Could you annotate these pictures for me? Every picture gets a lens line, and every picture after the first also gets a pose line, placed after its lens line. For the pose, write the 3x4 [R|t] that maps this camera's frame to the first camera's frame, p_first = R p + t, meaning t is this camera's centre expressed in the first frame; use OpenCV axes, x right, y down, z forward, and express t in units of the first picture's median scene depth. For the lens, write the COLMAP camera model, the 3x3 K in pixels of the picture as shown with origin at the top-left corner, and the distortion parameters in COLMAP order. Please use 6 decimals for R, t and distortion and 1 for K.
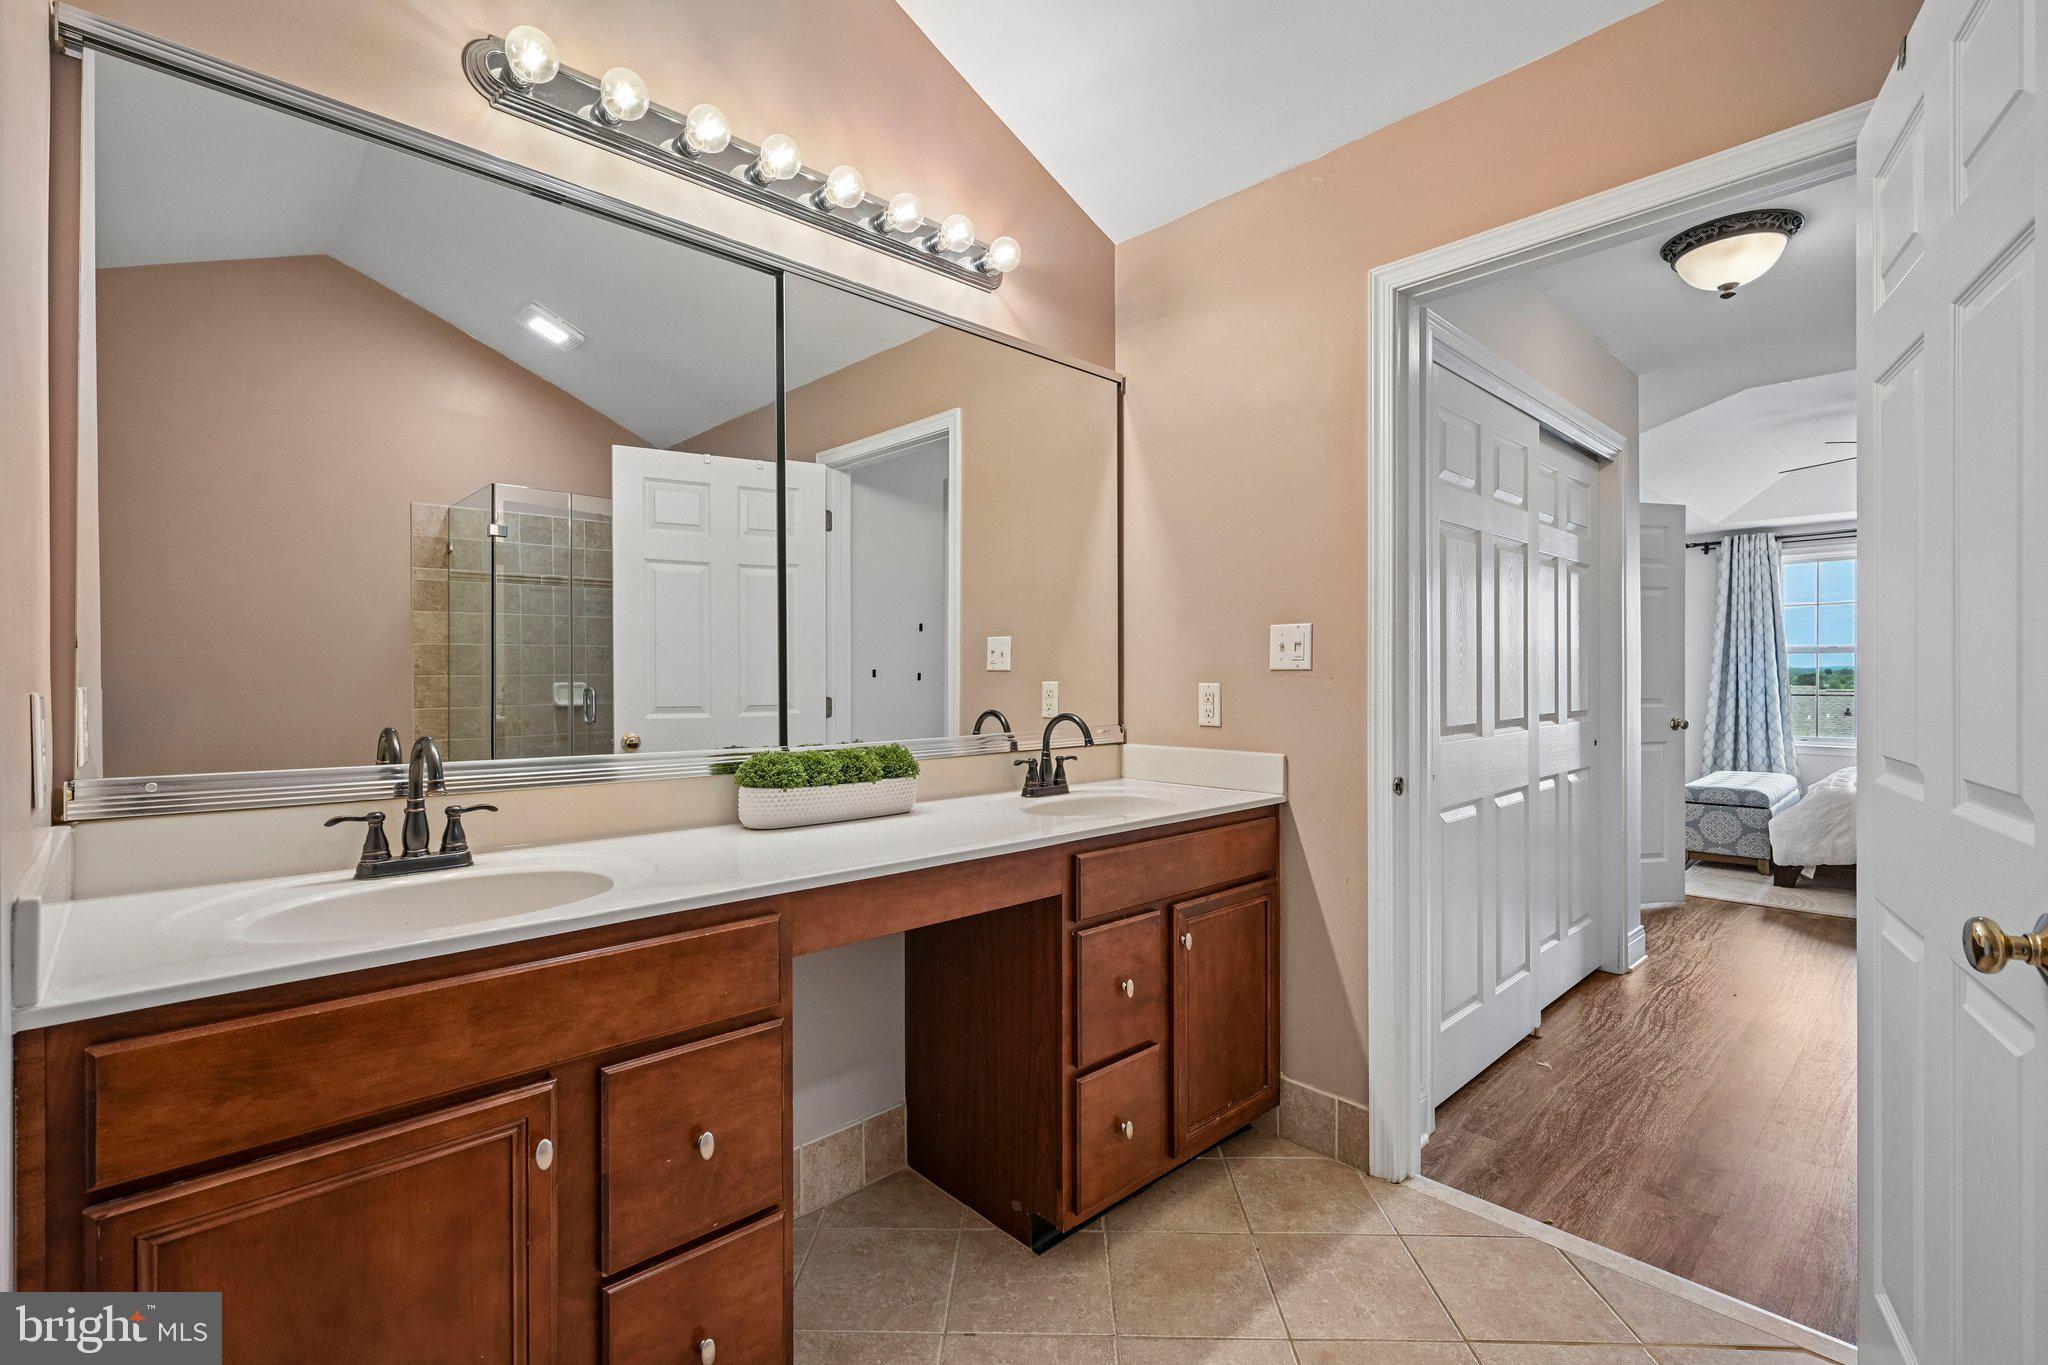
lens RADIAL K [[899.1, 0, 1037.1], [0, 899.1, 689.8], [0, 0, 1]] dist [0.000309, -0.000230]
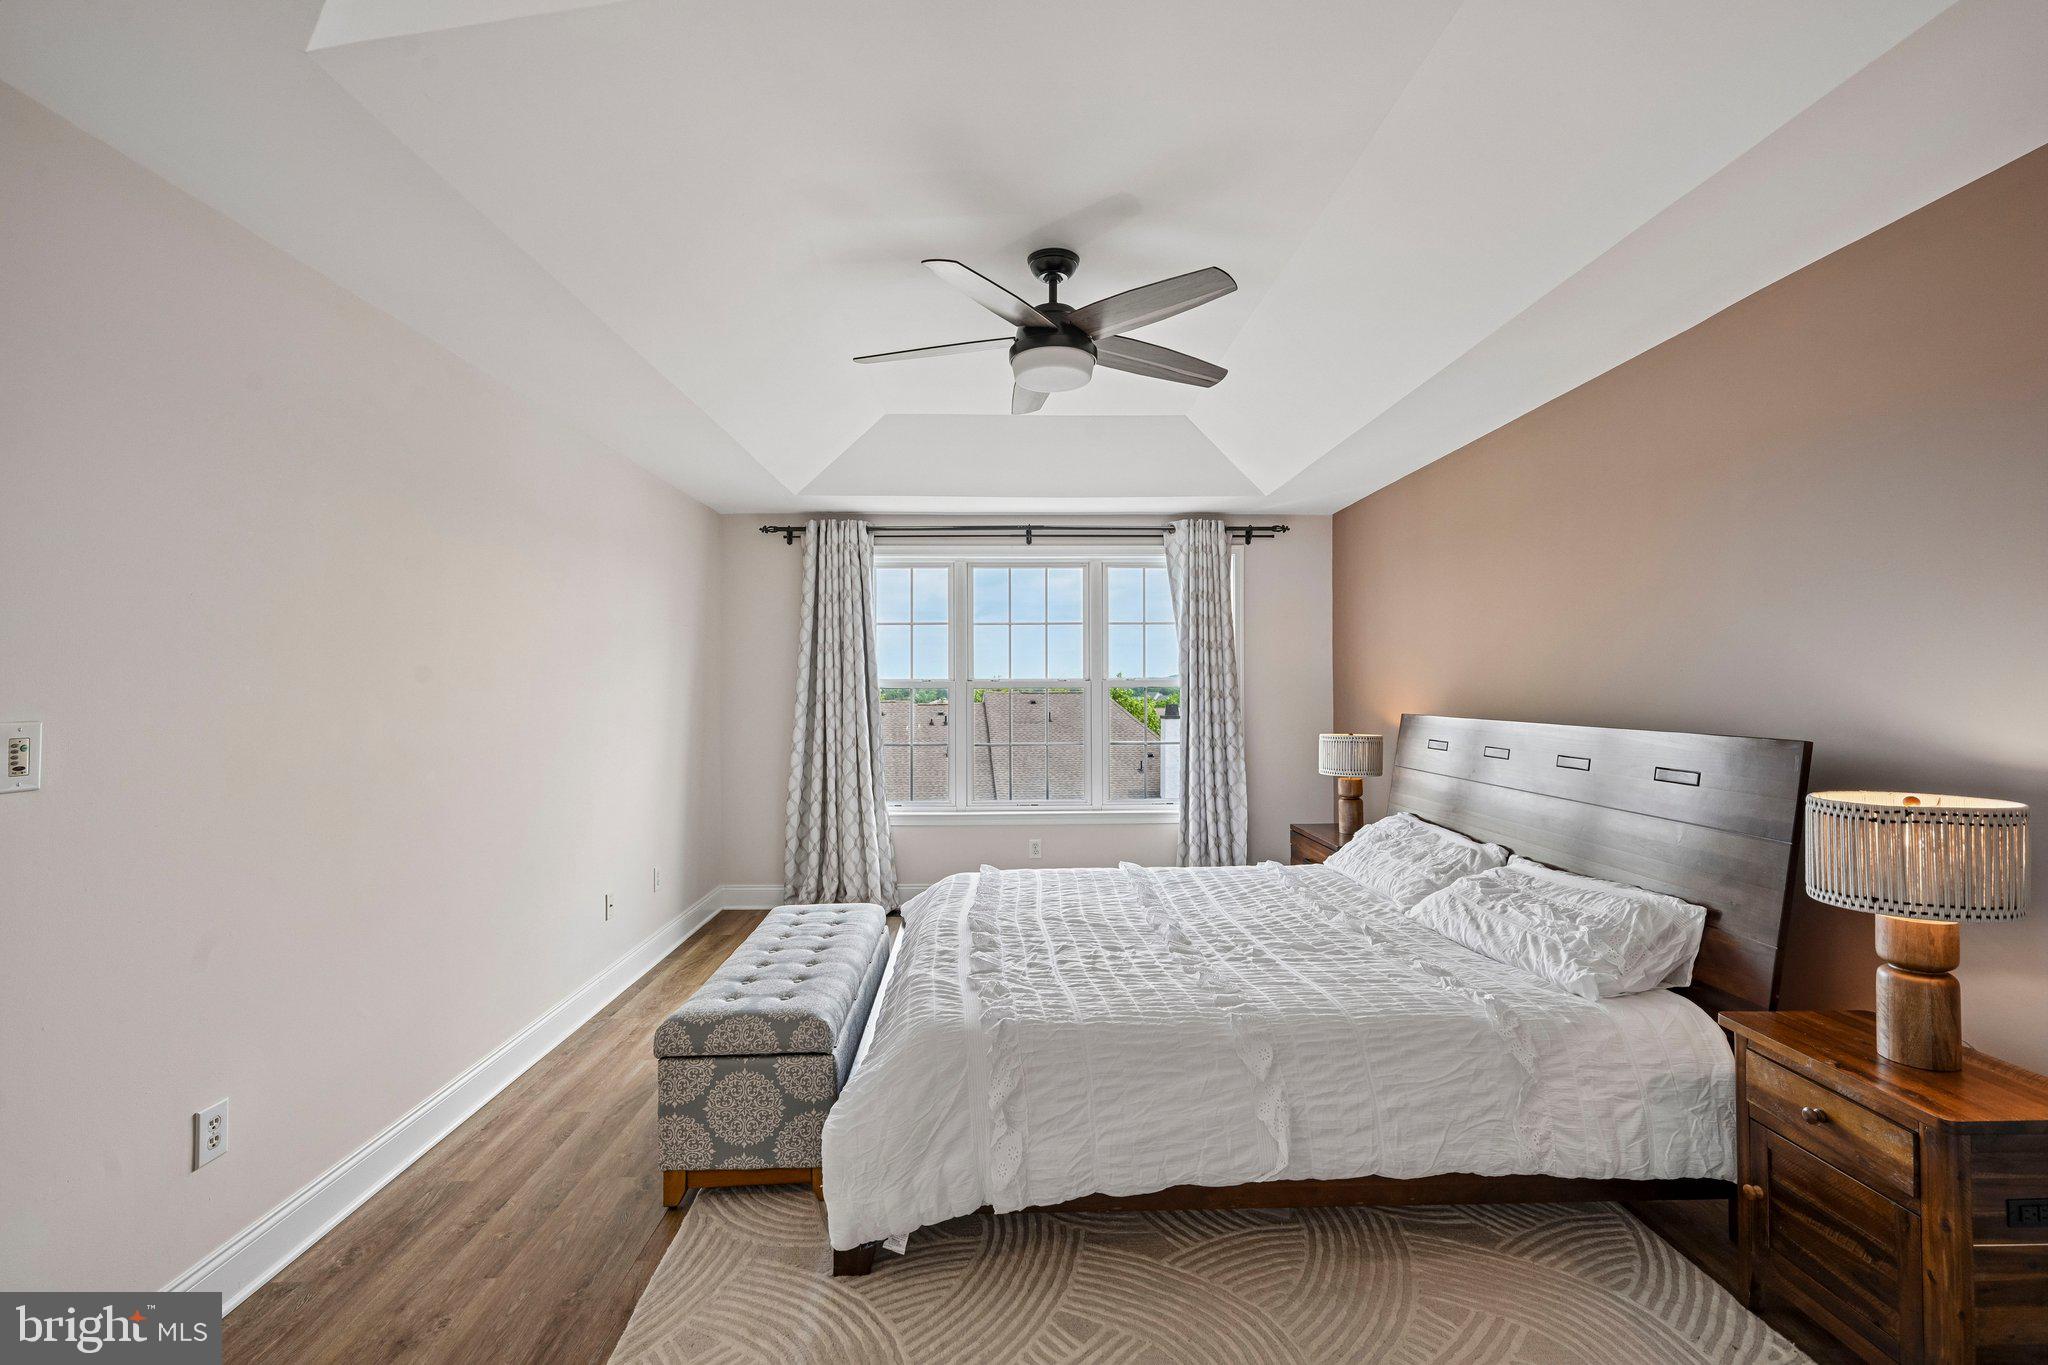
lens RADIAL K [[899.1, 0, 1026.2], [0, 899.1, 675.9], [0, 0, 1]] dist [0.000309, -0.000230]
pose [[0.668803, 0.010042, 0.743371, 0.368027], [0.009107, 0.999723, -0.021698, -0.034146], [-0.743383, 0.021282, 0.668527, 0.421522]]
